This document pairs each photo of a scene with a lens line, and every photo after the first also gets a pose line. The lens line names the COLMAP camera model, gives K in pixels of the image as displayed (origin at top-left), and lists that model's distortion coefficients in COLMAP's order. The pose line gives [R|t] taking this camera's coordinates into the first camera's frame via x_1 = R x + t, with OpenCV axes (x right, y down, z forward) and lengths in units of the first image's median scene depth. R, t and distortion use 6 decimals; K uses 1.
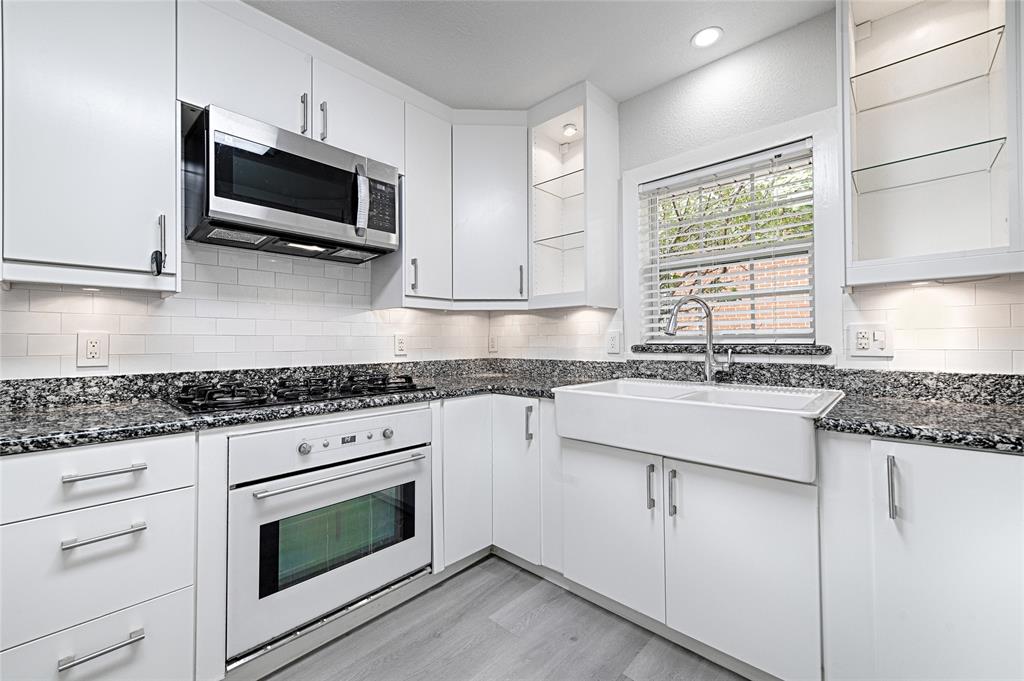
lens RADIAL K [[422.7, 0, 510.0], [0, 422.7, 334.8], [0, 0, 1]] dist [-0.000327, -0.000604]
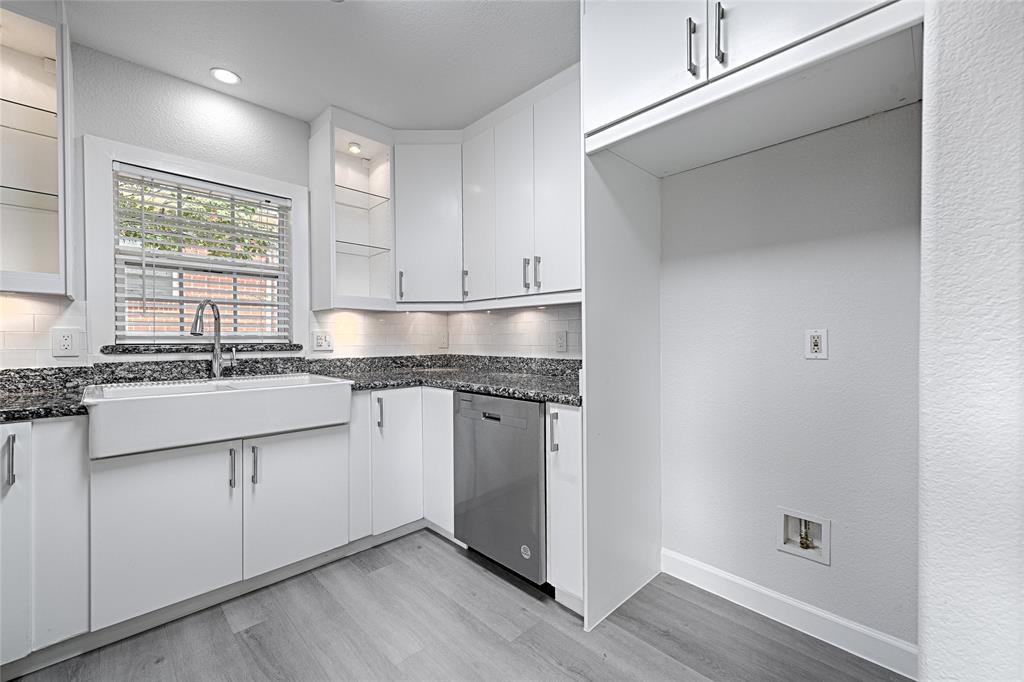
lens RADIAL K [[418.3, 0, 510.4], [0, 418.3, 342.8], [0, 0, 1]] dist [0.000047, -0.000365]
pose [[0.034969, -0.002036, 0.999386, -0.637809], [-0.013374, 0.999907, 0.002505, 0.006298], [-0.999299, -0.013454, 0.034939, 0.179346]]
